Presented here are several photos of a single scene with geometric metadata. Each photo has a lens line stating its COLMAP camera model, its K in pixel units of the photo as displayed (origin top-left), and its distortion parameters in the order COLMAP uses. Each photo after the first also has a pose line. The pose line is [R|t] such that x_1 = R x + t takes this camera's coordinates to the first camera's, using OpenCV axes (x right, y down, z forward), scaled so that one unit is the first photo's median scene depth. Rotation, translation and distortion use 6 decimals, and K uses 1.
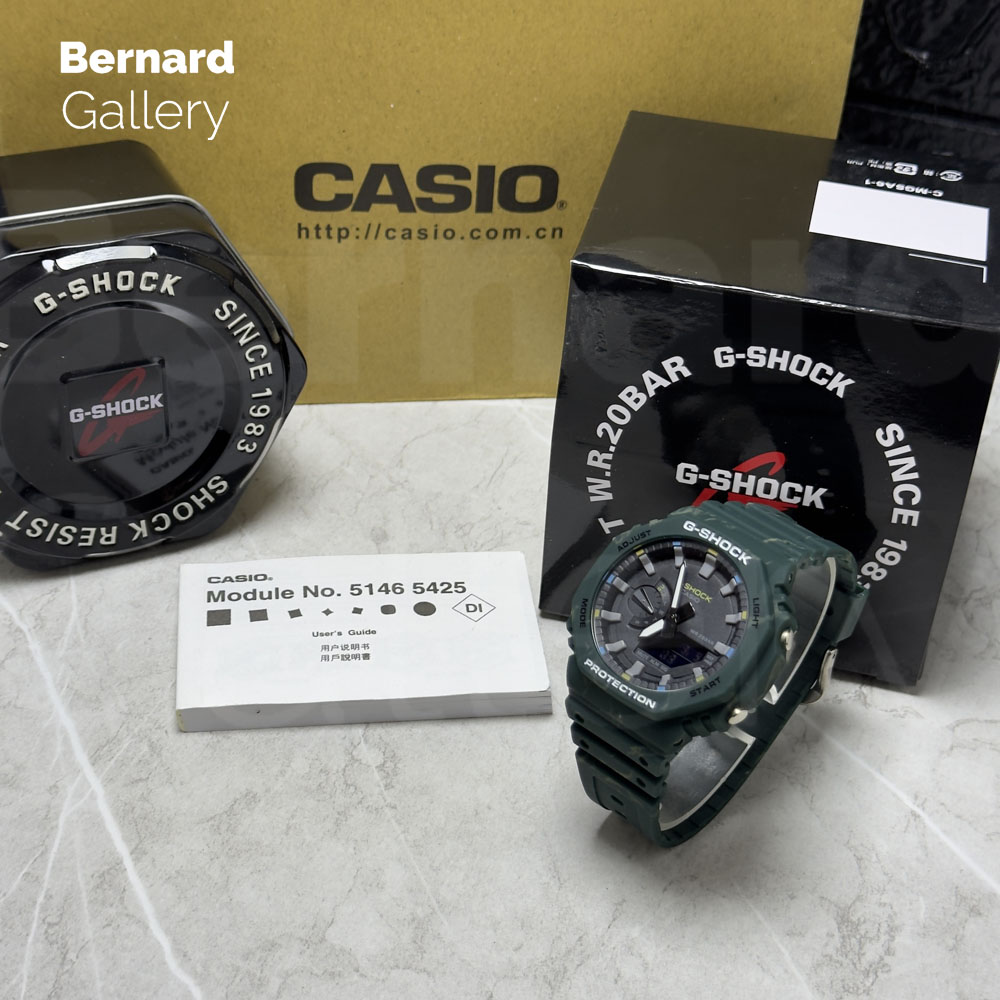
lens RADIAL K [[1863.7, 0, 500.3], [0, 1863.7, 485.1], [0, 0, 1]] dist [0.163817, -0.038915]
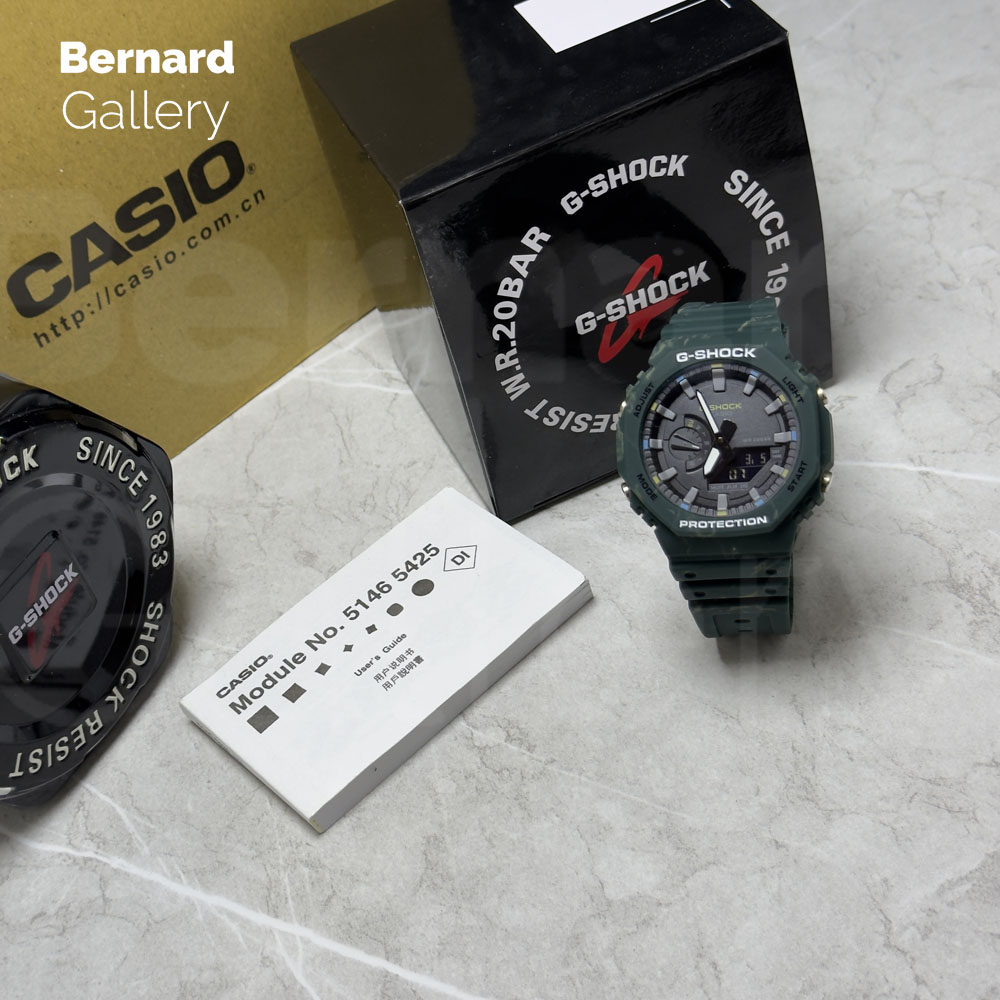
lens RADIAL K [[1863.7, 0, 500.3], [0, 1863.7, 485.1], [0, 0, 1]] dist [0.163817, -0.038915]
pose [[0.784578, -0.567053, 0.250777, -0.241810], [0.543152, 0.823640, 0.163103, -0.125365], [-0.299038, 0.008243, 0.954206, 0.053827]]
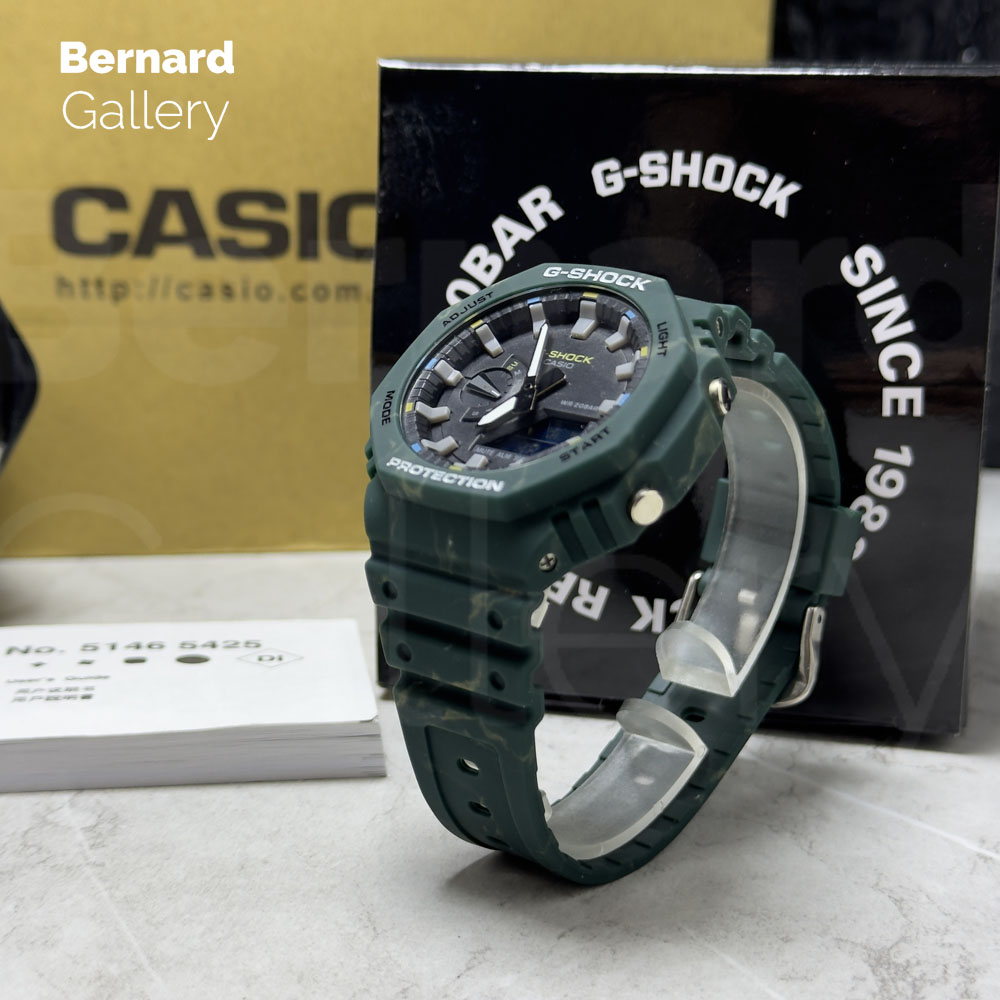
lens RADIAL K [[1905.5, 0, 500.0], [0, 1905.5, 500.0], [0, 0, 1]] dist [0.148183, -0.121420]
pose [[0.998844, -0.045452, 0.015674, 0.062785], [0.047912, 0.913863, -0.403186, 0.311456], [0.004002, 0.403471, 0.914984, 0.398105]]
